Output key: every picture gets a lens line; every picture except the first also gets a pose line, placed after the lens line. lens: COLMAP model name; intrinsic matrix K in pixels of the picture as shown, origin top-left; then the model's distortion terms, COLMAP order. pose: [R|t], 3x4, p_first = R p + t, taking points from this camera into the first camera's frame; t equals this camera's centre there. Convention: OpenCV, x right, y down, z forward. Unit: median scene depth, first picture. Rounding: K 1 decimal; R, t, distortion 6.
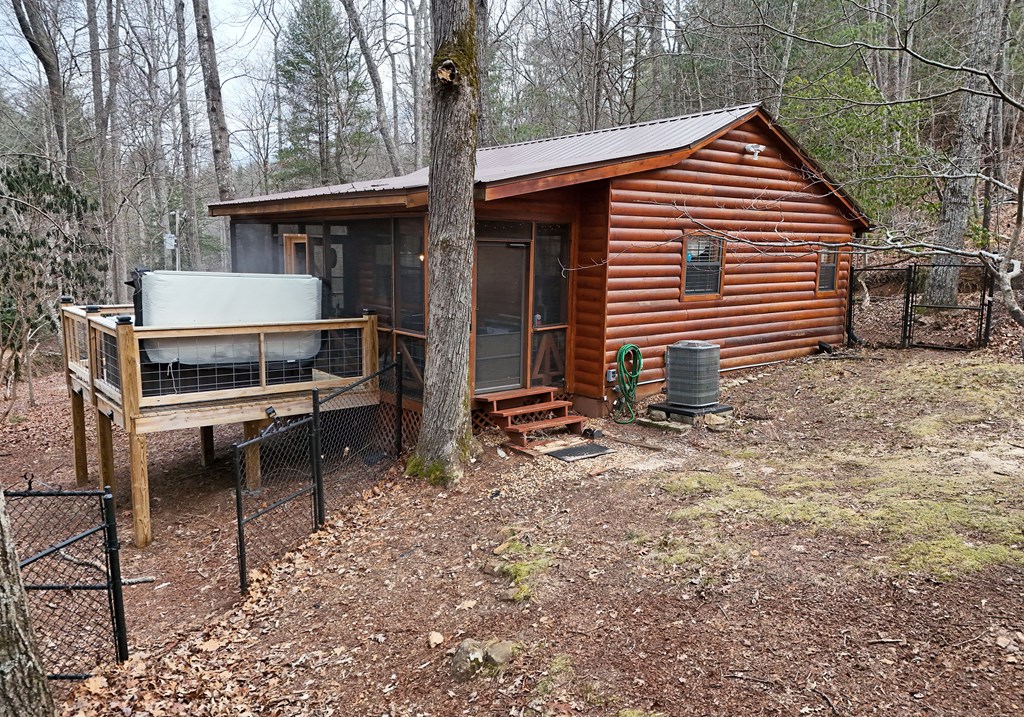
lens RADIAL K [[747.8, 0, 511.4], [0, 747.8, 360.2], [0, 0, 1]] dist [0.042722, -0.002843]
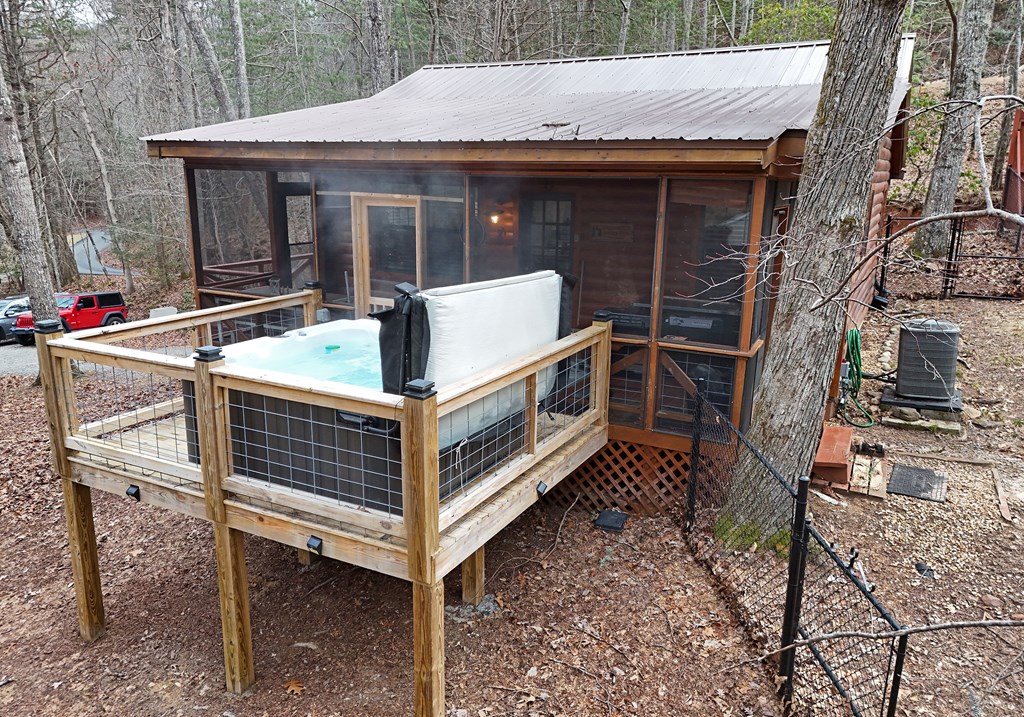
lens RADIAL K [[747.8, 0, 513.4], [0, 747.8, 354.9], [0, 0, 1]] dist [0.042722, -0.002843]
pose [[0.922821, -0.091703, 0.374156, -0.509769], [0.057618, 0.993185, 0.101312, -0.100156], [-0.380897, -0.071934, 0.921815, 0.381102]]
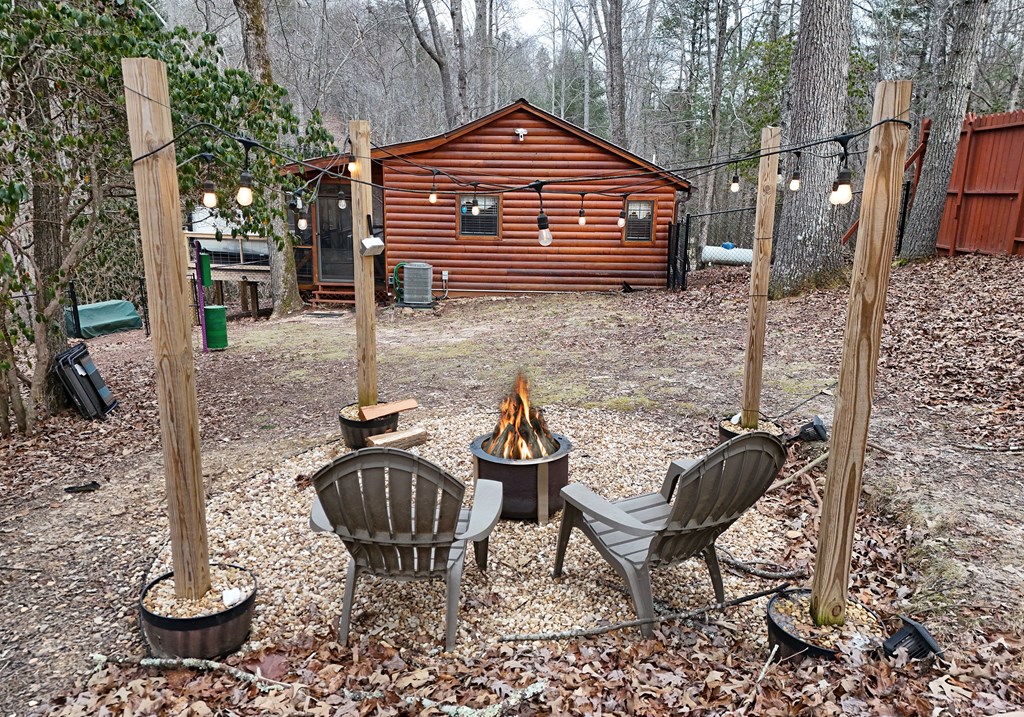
lens RADIAL K [[747.8, 0, 511.1], [0, 747.8, 361.1], [0, 0, 1]] dist [0.042722, -0.002843]
pose [[0.744239, 0.161864, -0.648003, 1.419092], [-0.111972, 0.986697, 0.117865, -0.027914], [0.658460, -0.015162, 0.752463, -0.070225]]
